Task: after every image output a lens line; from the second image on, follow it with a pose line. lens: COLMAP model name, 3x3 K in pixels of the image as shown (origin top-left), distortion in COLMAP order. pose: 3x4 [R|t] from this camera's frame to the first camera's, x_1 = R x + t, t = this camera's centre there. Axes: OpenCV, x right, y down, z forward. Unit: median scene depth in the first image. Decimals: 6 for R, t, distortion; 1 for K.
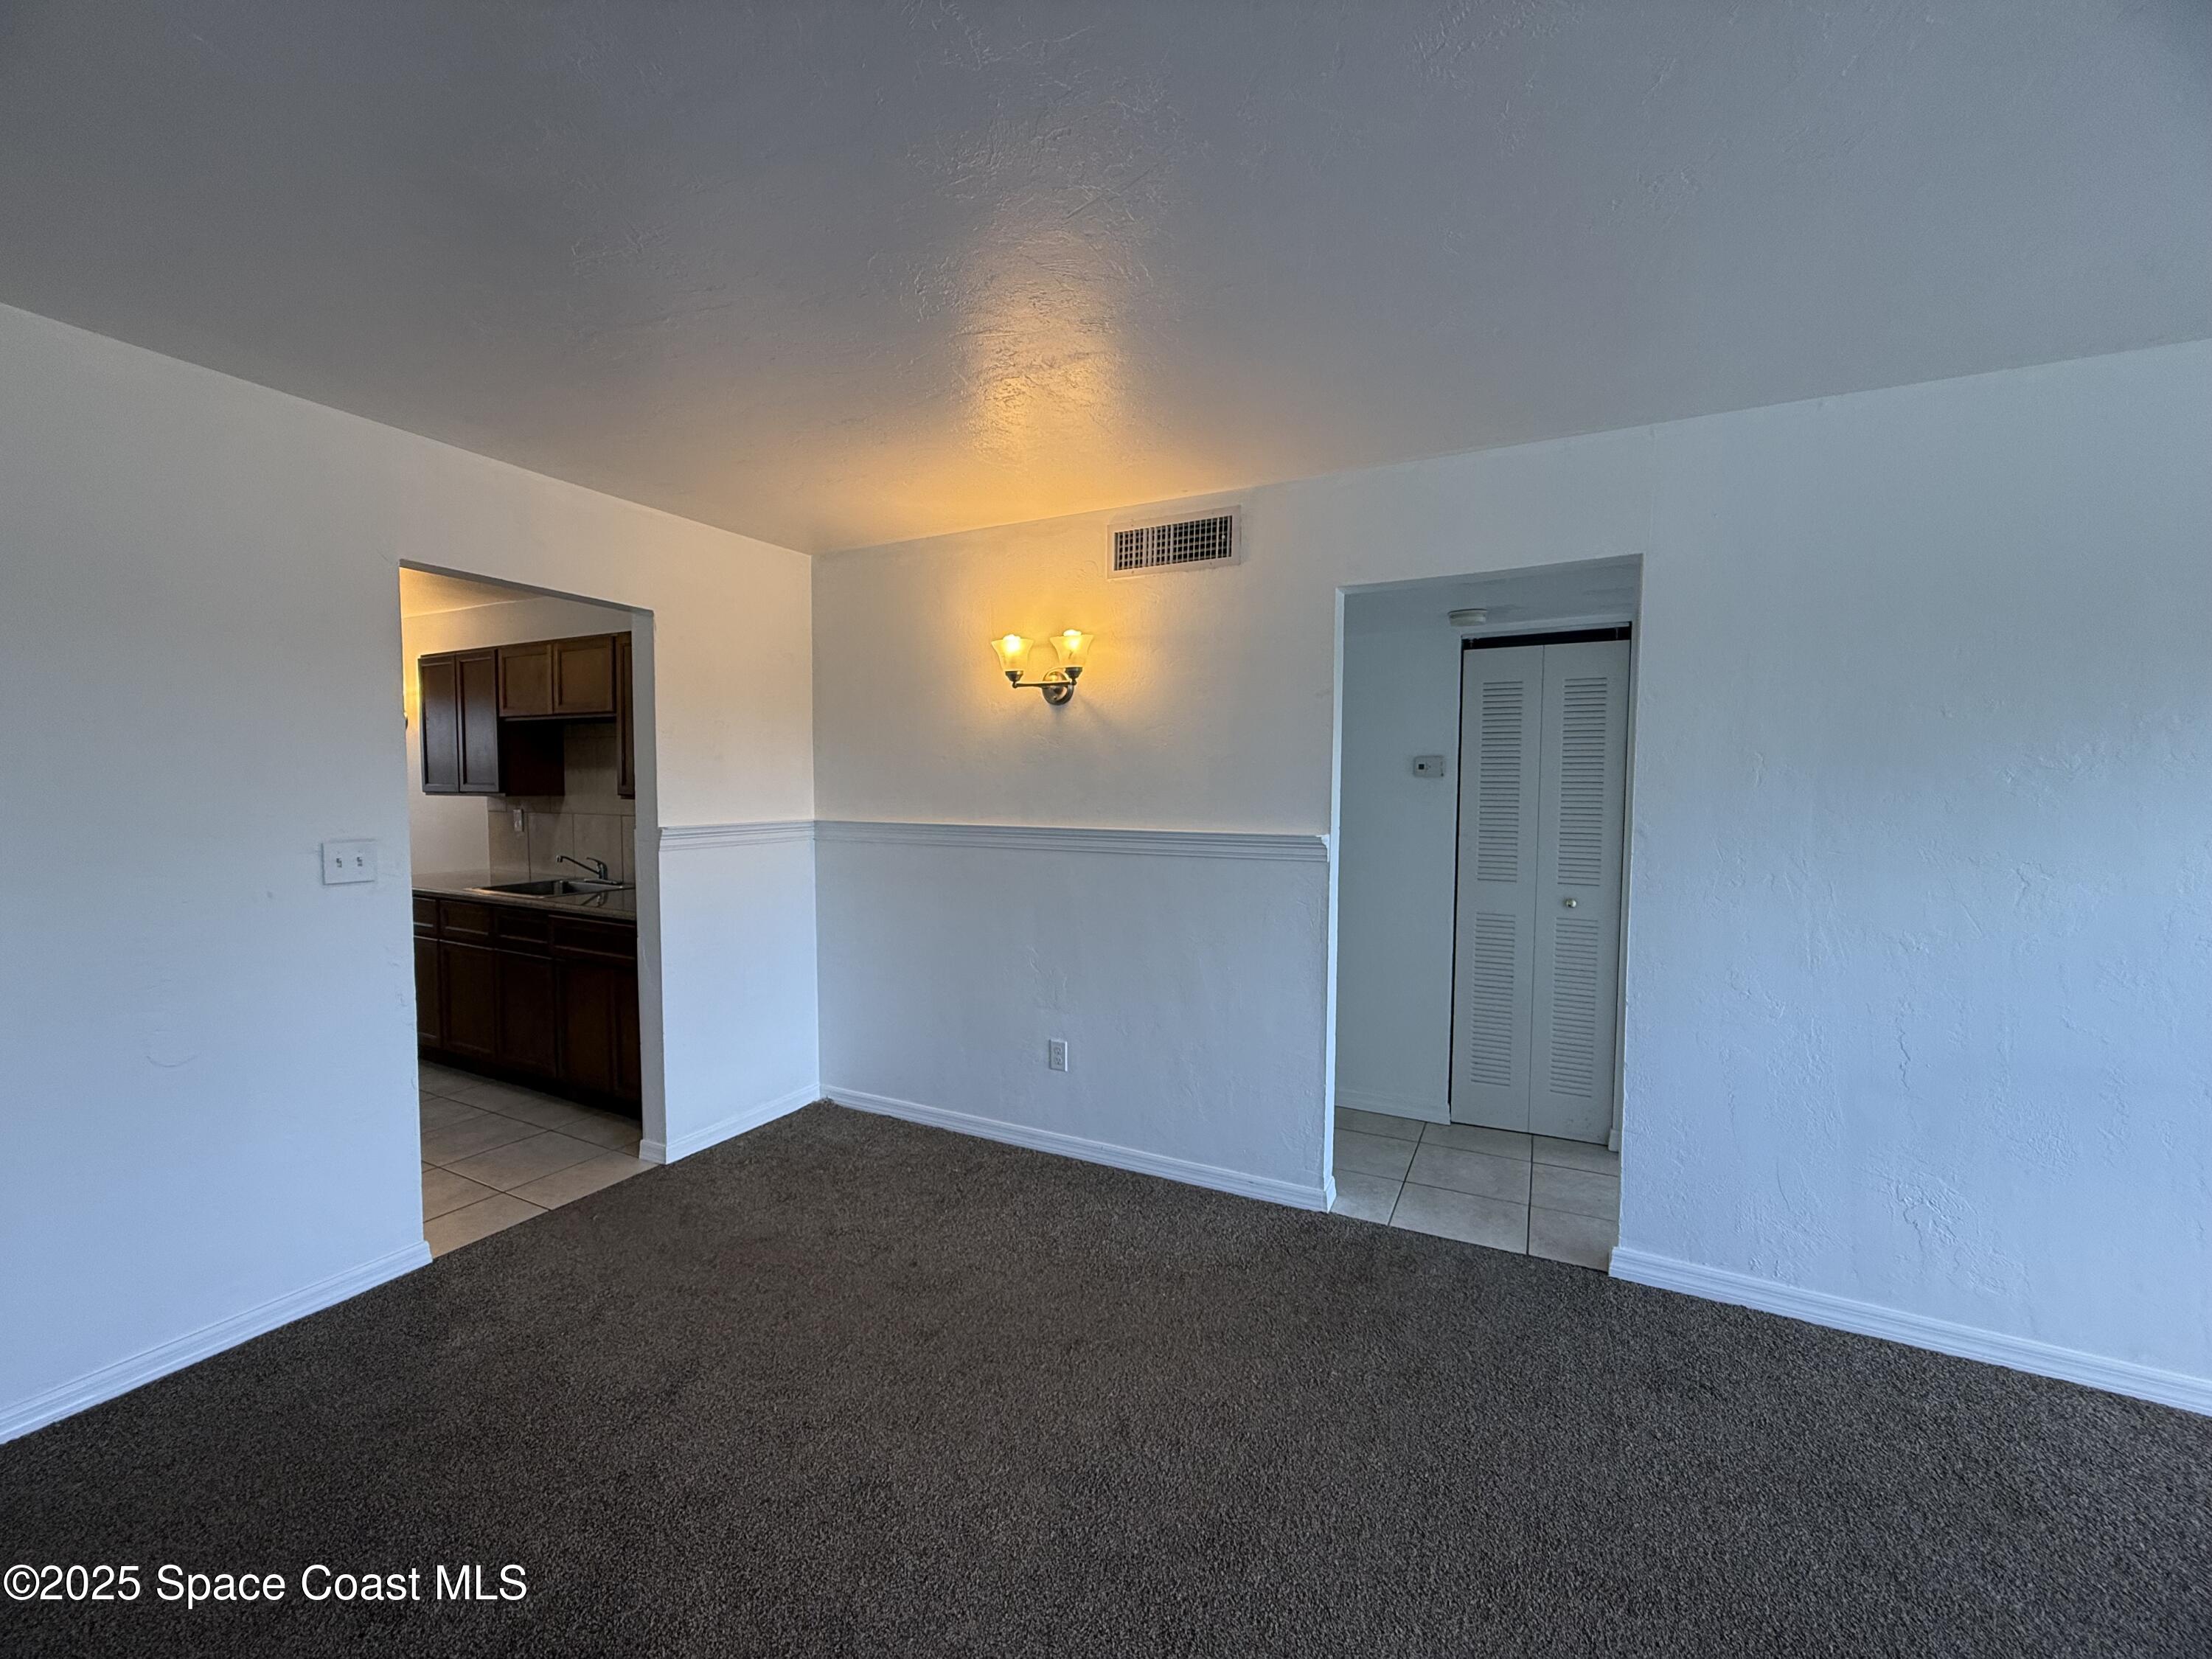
lens RADIAL K [[870.4, 0, 1095.2], [0, 870.4, 827.3], [0, 0, 1]] dist [-0.001995, 0.000301]
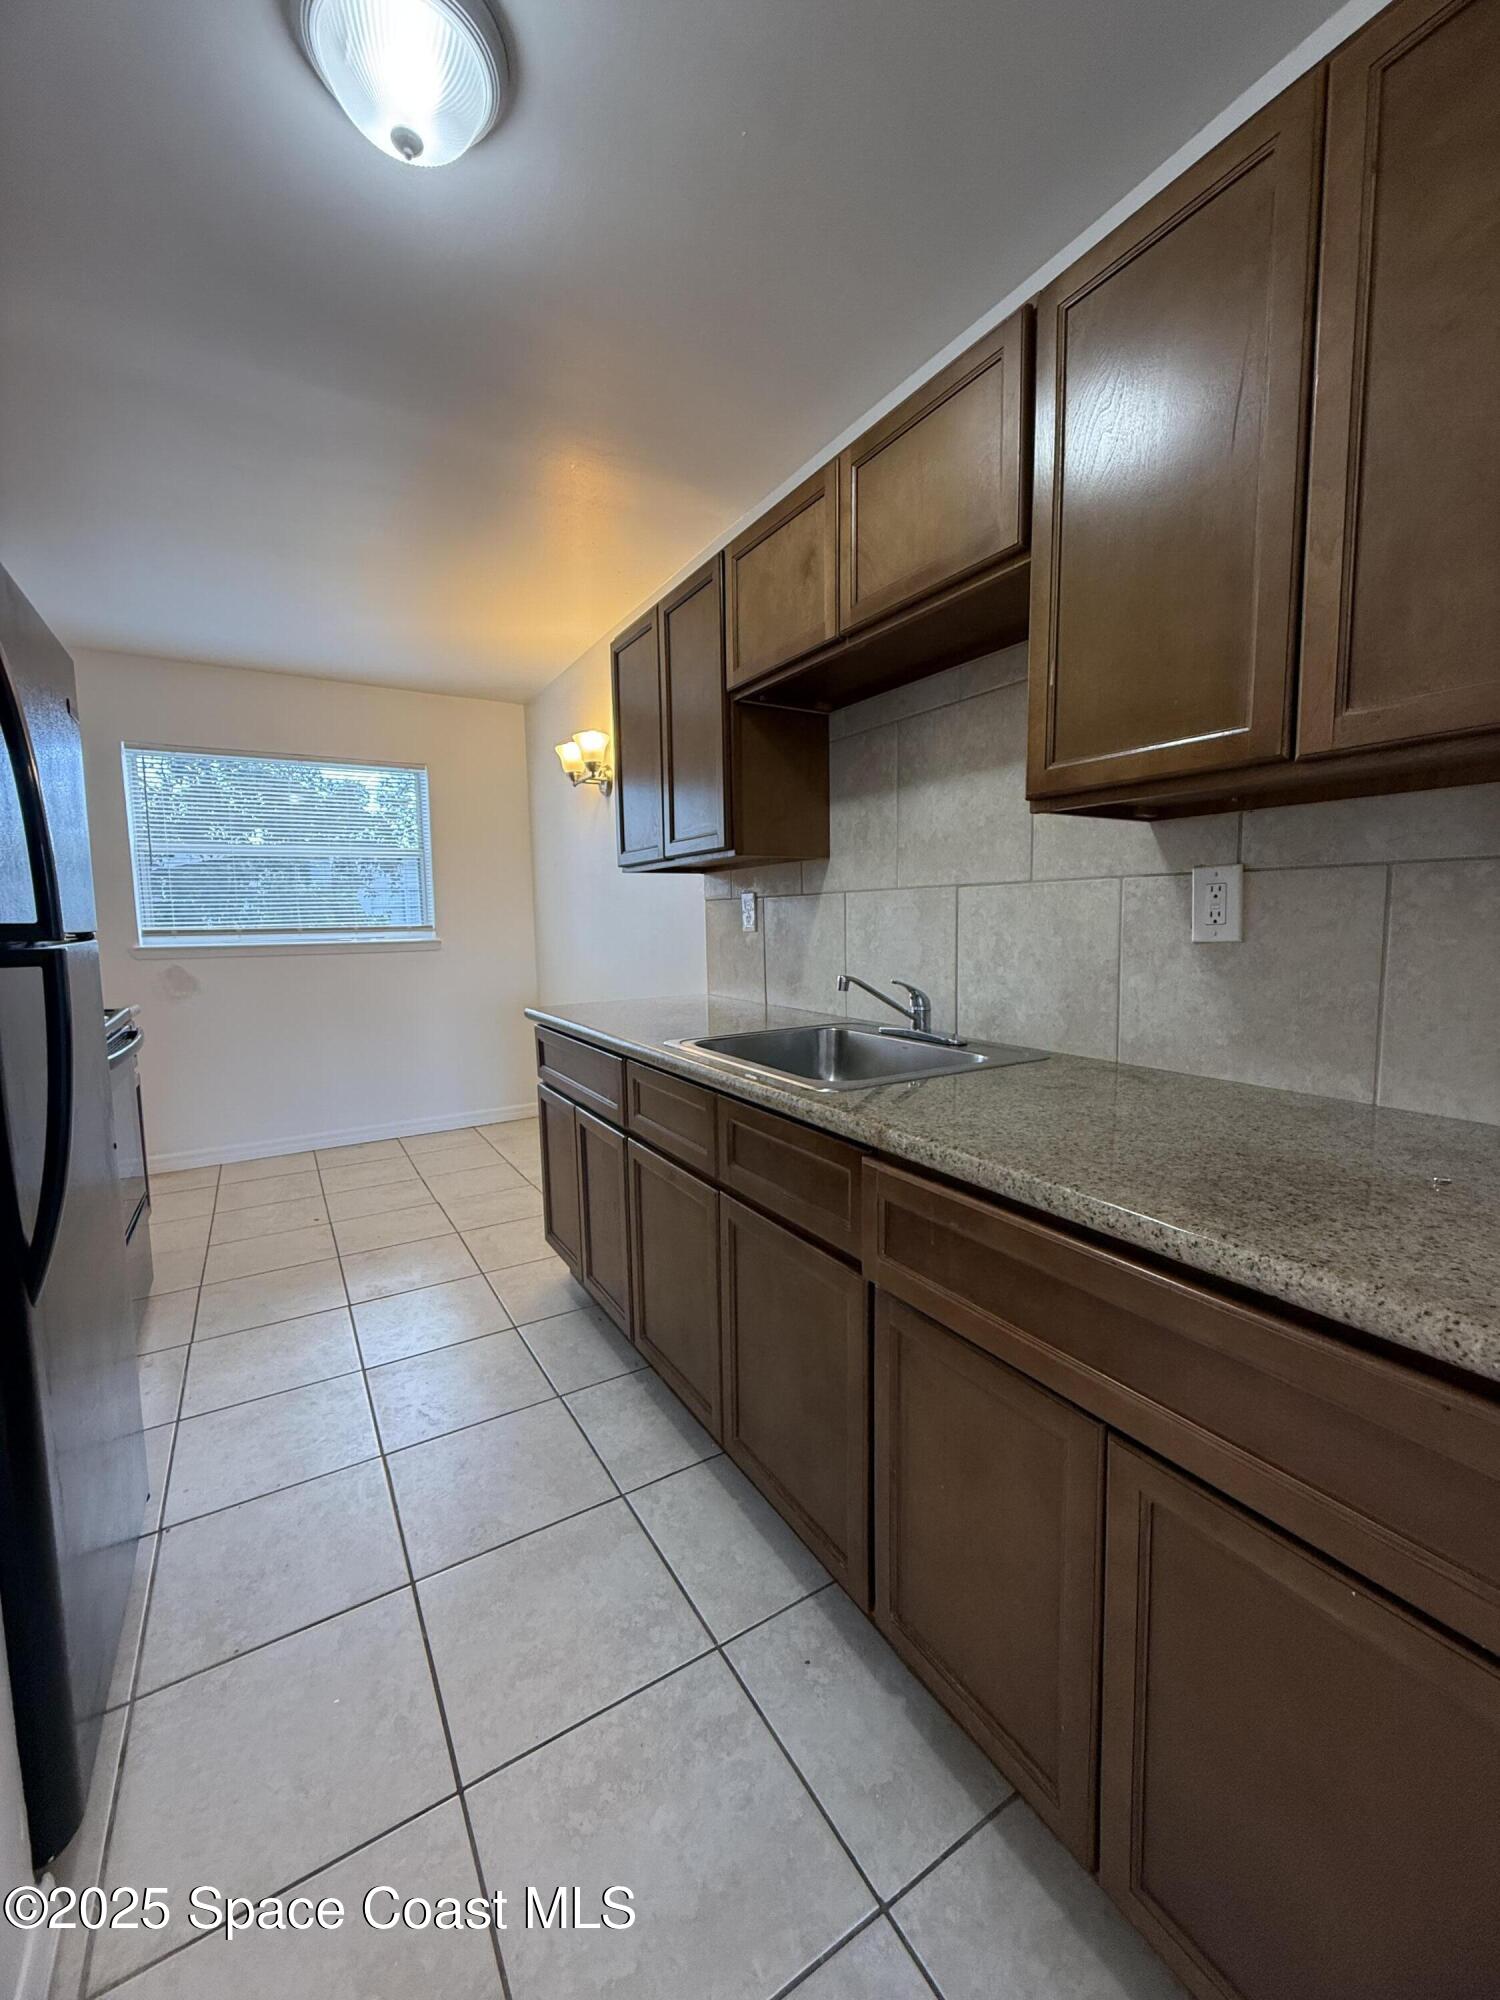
lens RADIAL K [[787.0, 0, 752.1], [0, 787.0, 996.3], [0, 0, 1]] dist [-0.001995, 0.000301]
pose [[0.855893, 0.034437, -0.516005, -0.411180], [-0.008093, 0.998550, 0.053217, 0.020435], [0.517089, -0.041373, 0.854931, 0.583482]]
